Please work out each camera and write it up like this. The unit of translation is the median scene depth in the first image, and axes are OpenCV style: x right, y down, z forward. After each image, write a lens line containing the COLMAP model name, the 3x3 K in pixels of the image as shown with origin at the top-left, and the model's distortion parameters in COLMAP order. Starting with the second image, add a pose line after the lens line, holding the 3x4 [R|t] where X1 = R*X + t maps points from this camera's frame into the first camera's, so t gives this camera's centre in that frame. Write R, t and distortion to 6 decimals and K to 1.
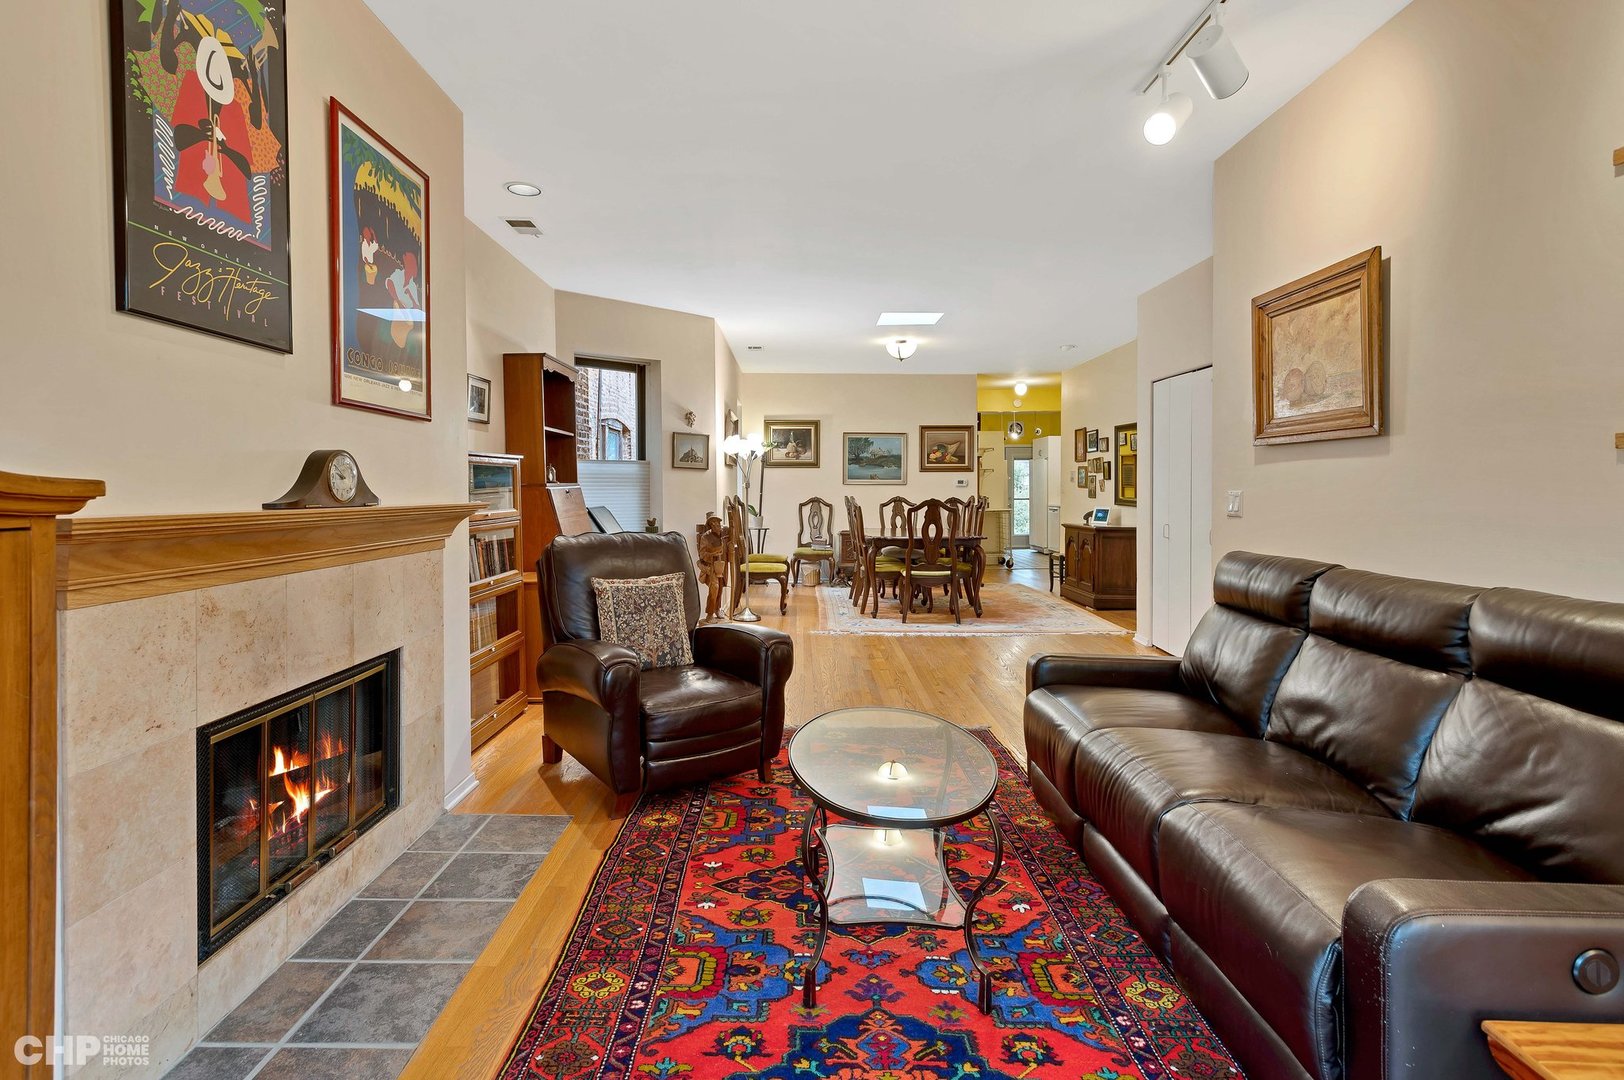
lens RADIAL K [[774.5, 0, 815.4], [0, 774.5, 485.5], [0, 0, 1]] dist [0.002951, -0.000038]
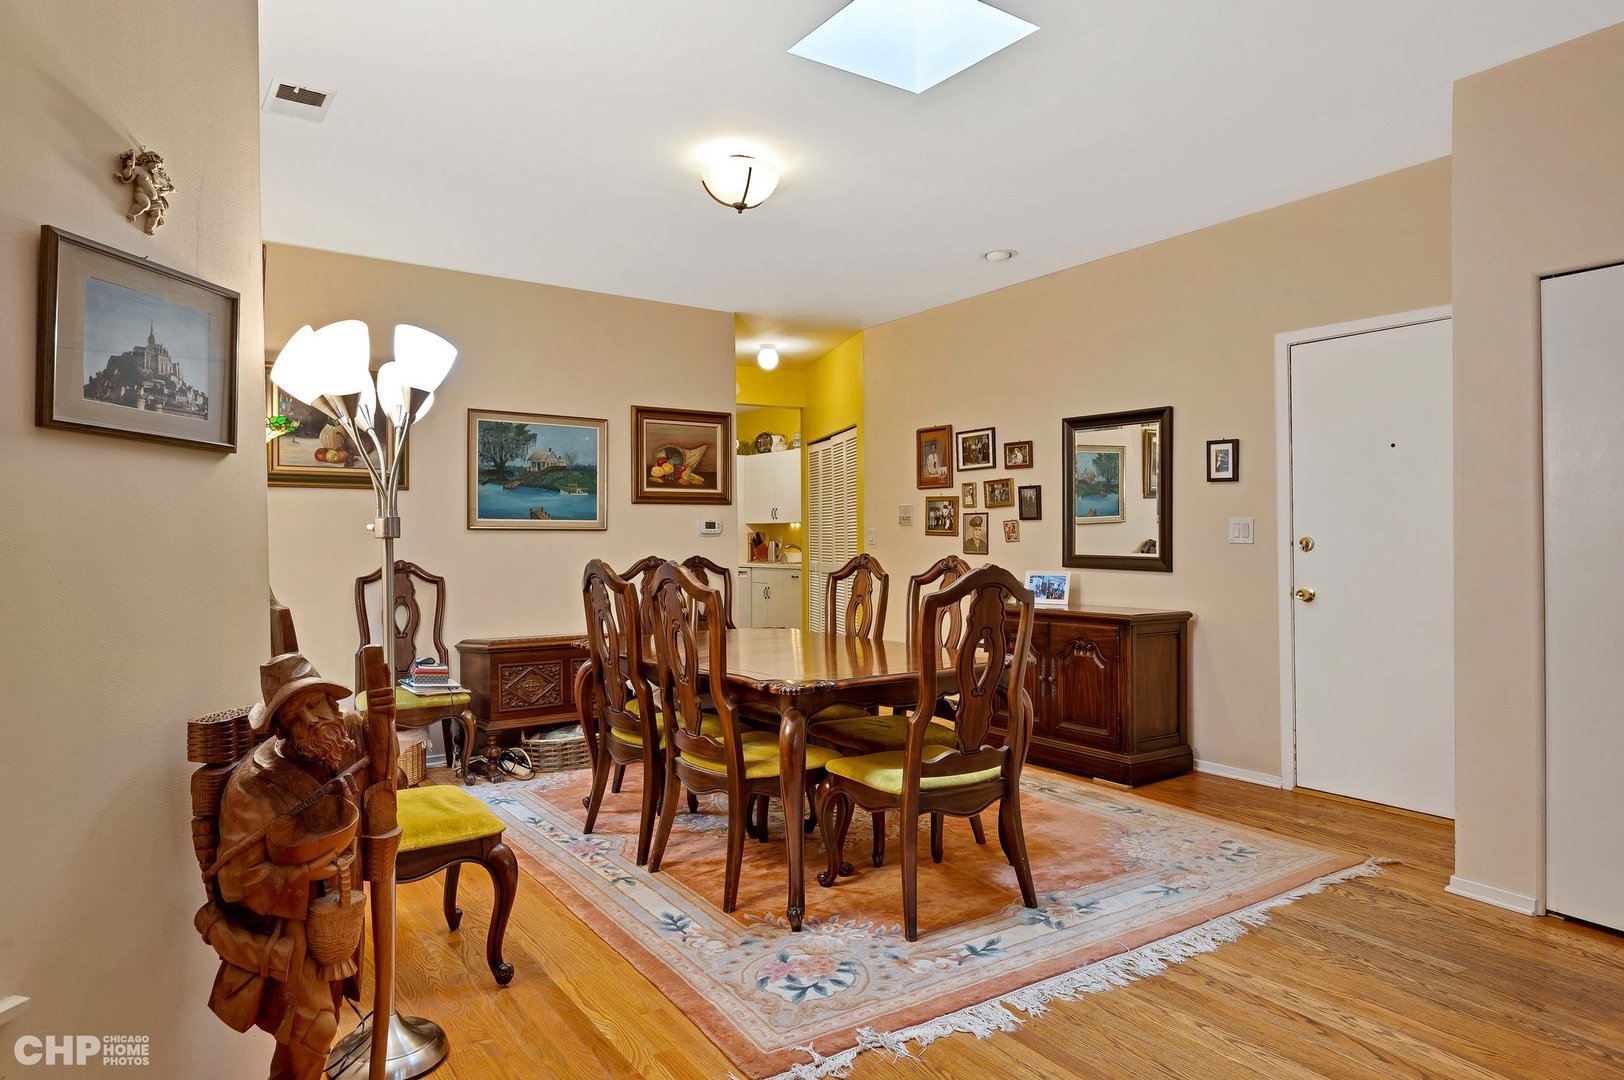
lens RADIAL K [[953.3, 0, 812.0], [0, 953.3, 540.0], [0, 0, 1]] dist [-0.002304, -0.001423]
pose [[0.827646, -0.005819, 0.561220, -0.102019], [0.003442, 0.999980, 0.005291, 0.001880], [-0.561240, -0.002447, 0.827650, 0.457349]]
